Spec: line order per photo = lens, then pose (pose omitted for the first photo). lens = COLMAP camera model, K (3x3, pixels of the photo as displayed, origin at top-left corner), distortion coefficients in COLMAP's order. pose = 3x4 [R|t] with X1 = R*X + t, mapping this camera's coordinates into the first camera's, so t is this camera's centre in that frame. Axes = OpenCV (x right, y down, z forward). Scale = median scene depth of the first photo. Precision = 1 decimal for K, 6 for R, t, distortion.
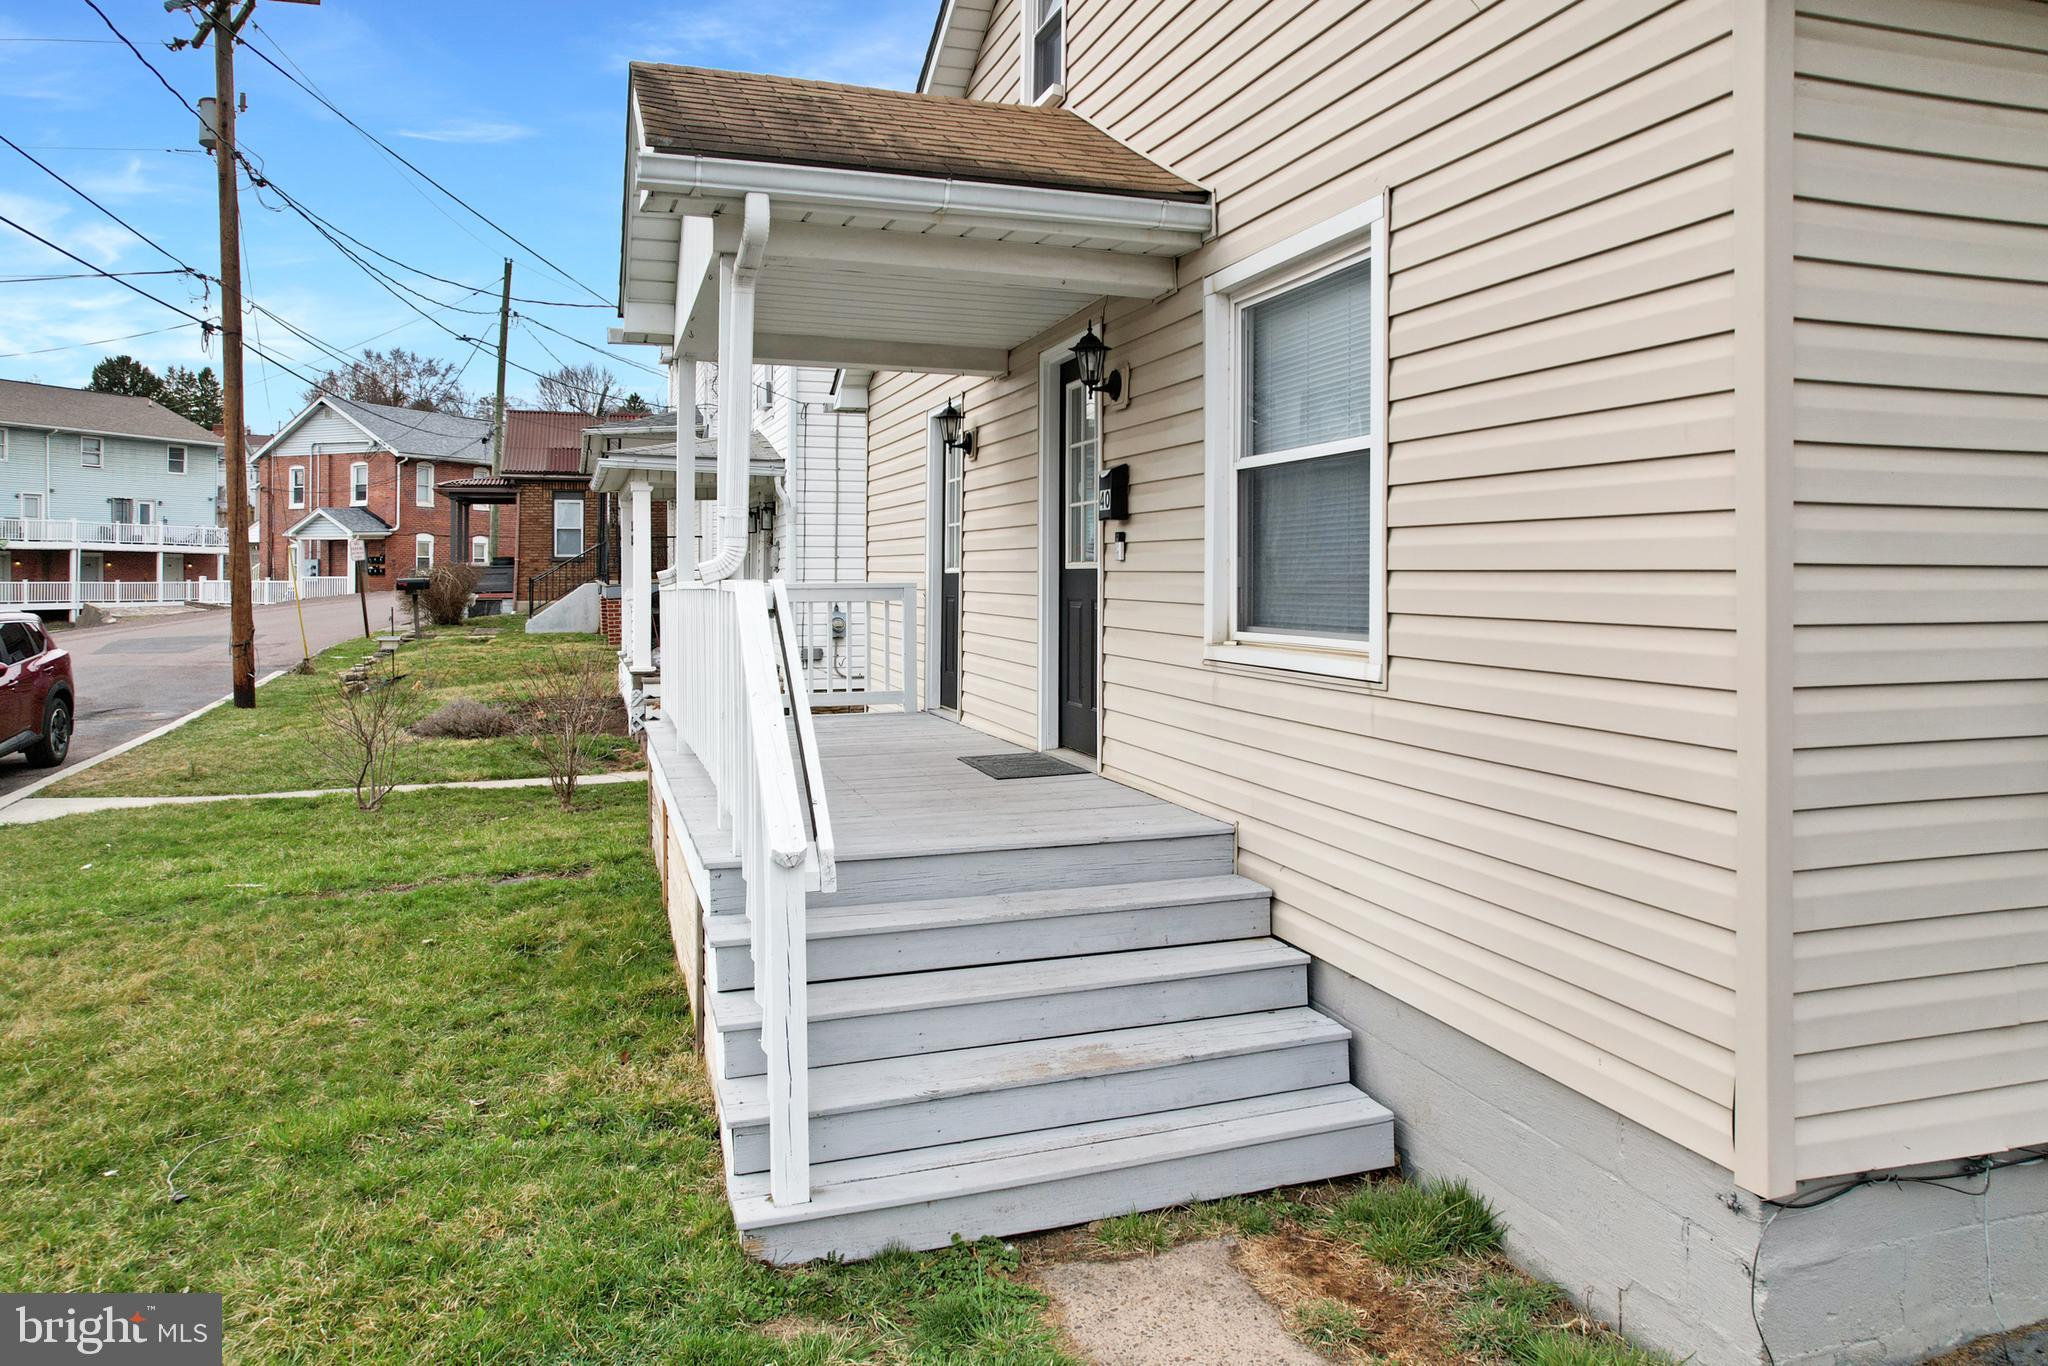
lens RADIAL K [[1349.2, 0, 1025.5], [0, 1349.2, 560.8], [0, 0, 1]] dist [-0.069548, 0.061475]
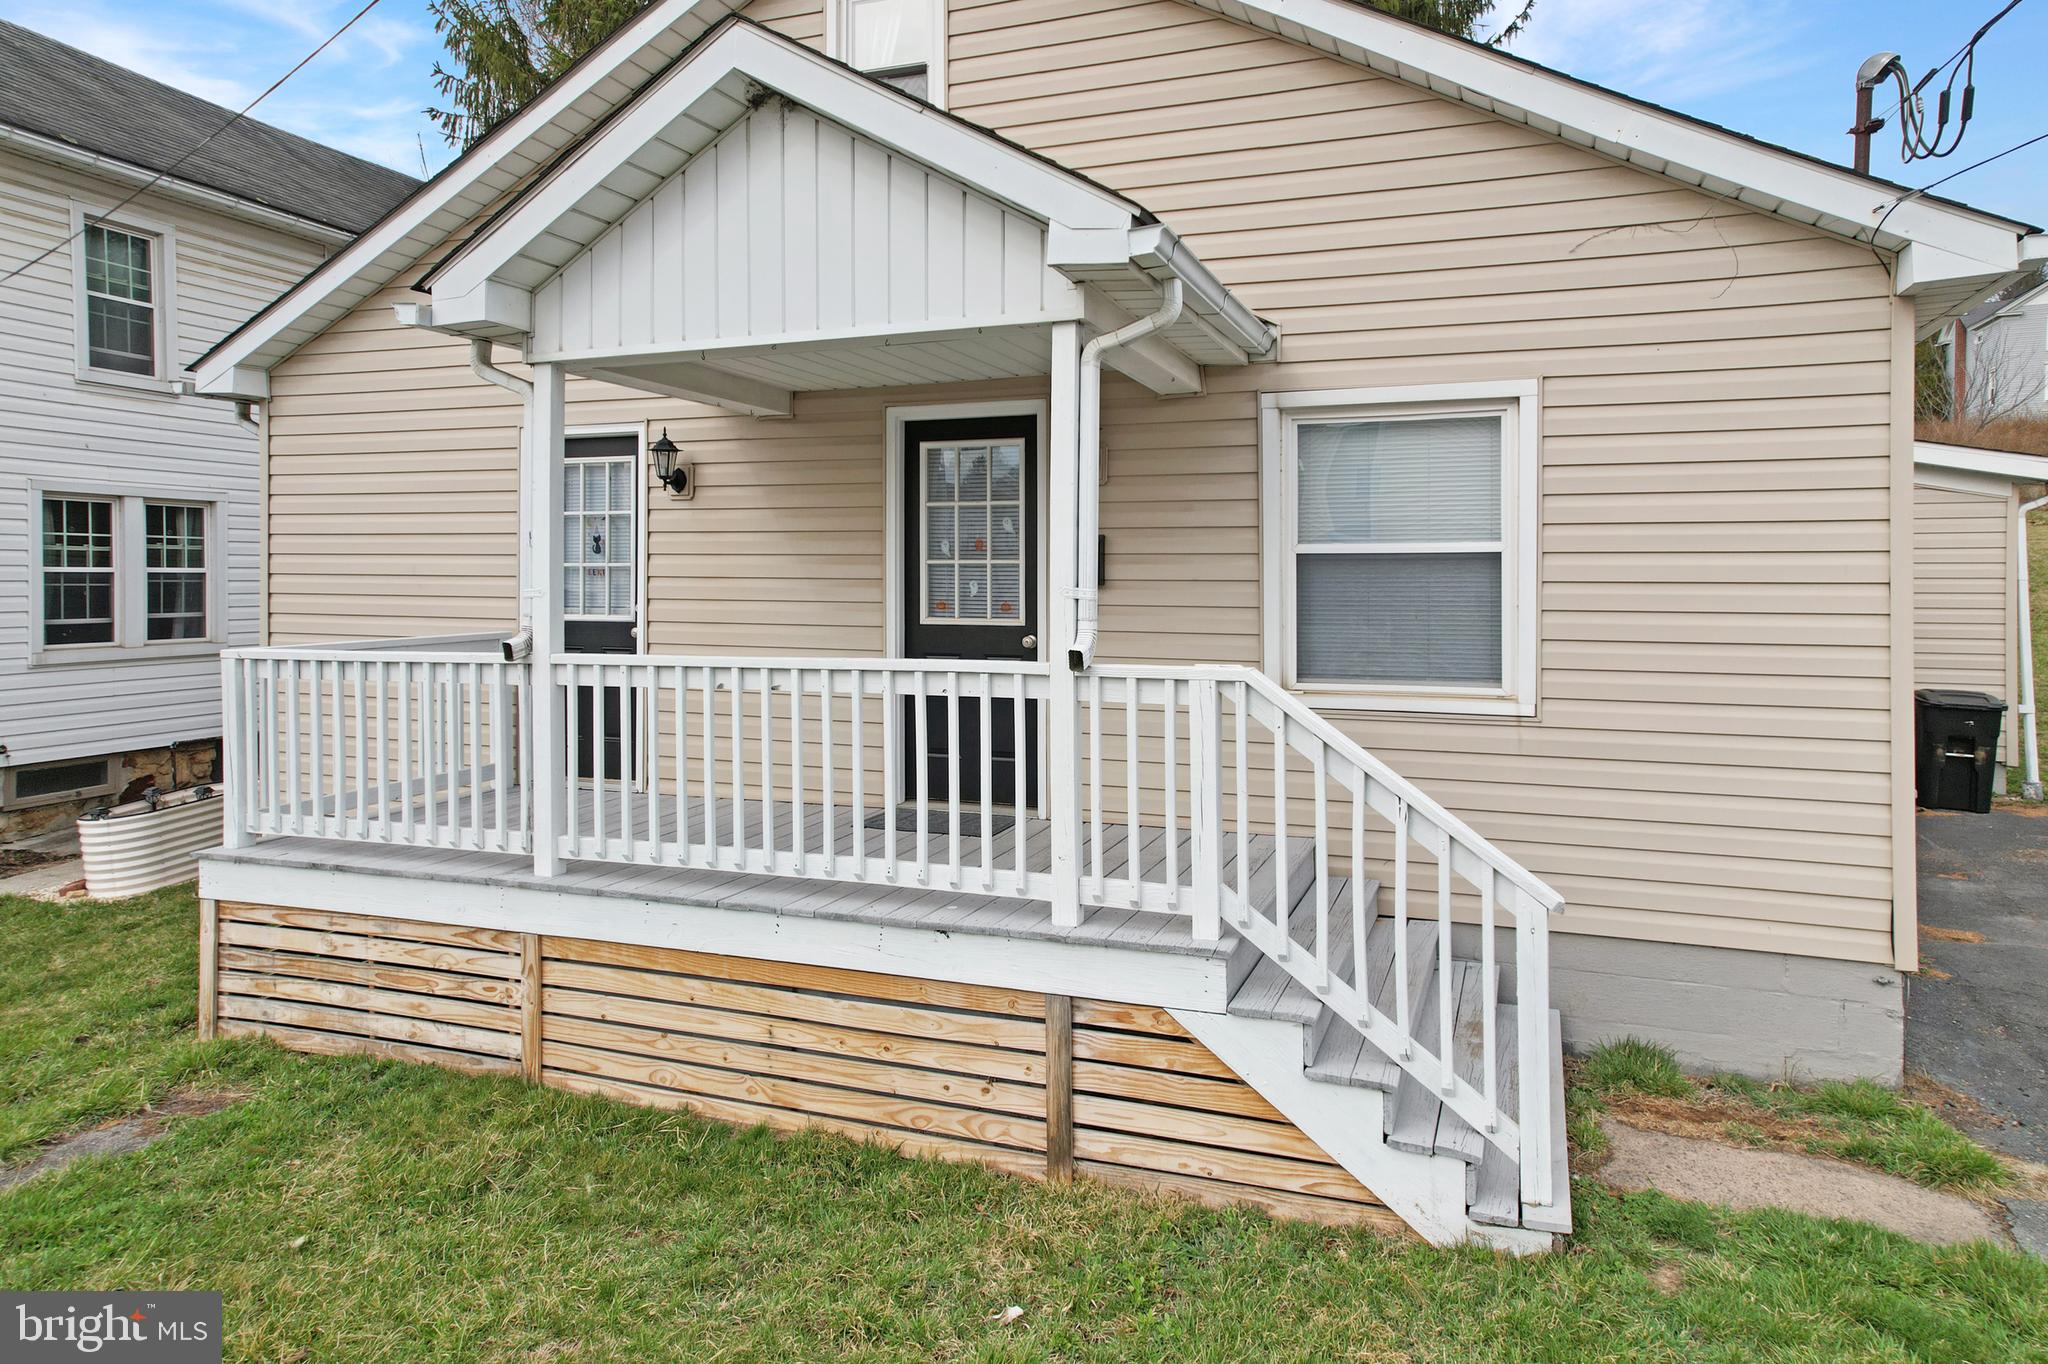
lens RADIAL K [[1381.9, 0, 1017.7], [0, 1381.9, 518.8], [0, 0, 1]] dist [0.008473, 0.002569]
pose [[0.647135, 0.021783, 0.762065, -1.180404], [-0.006462, 0.999713, -0.023088, -0.081265], [-0.762348, 0.010016, 0.647089, 0.445840]]
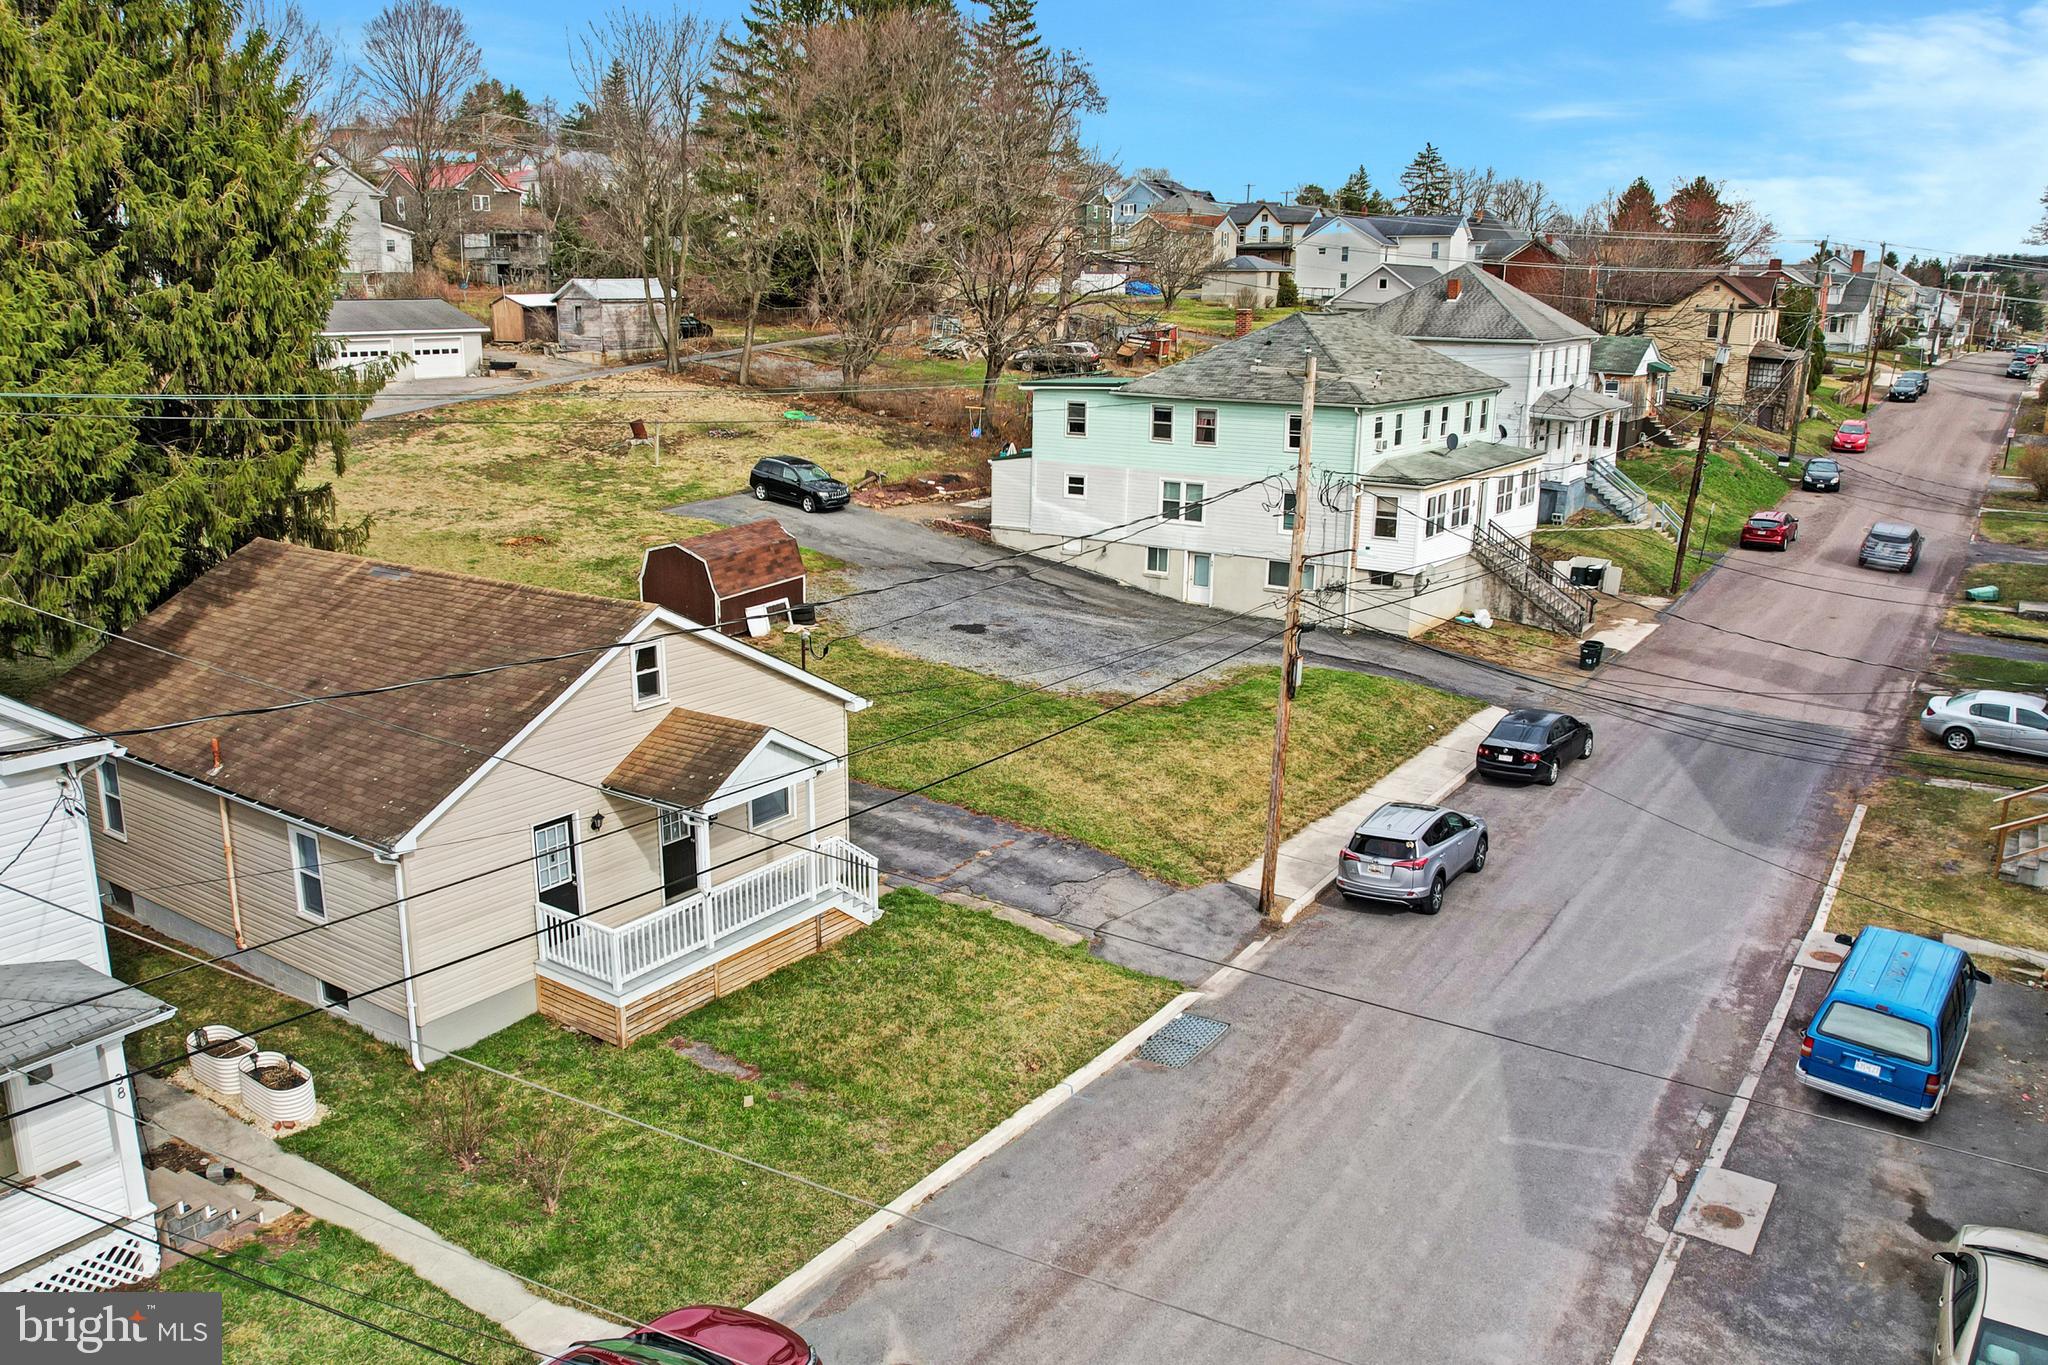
lens RADIAL K [[1567.2, 0, 977.0], [0, 1567.2, 691.2], [0, 0, 1]] dist [-0.045356, -0.007596]
pose [[-0.586438, -0.203300, 0.784066, -5.185942], [-0.012428, 0.970134, 0.242250, -2.014112], [-0.809899, 0.132321, -0.571450, 3.992164]]
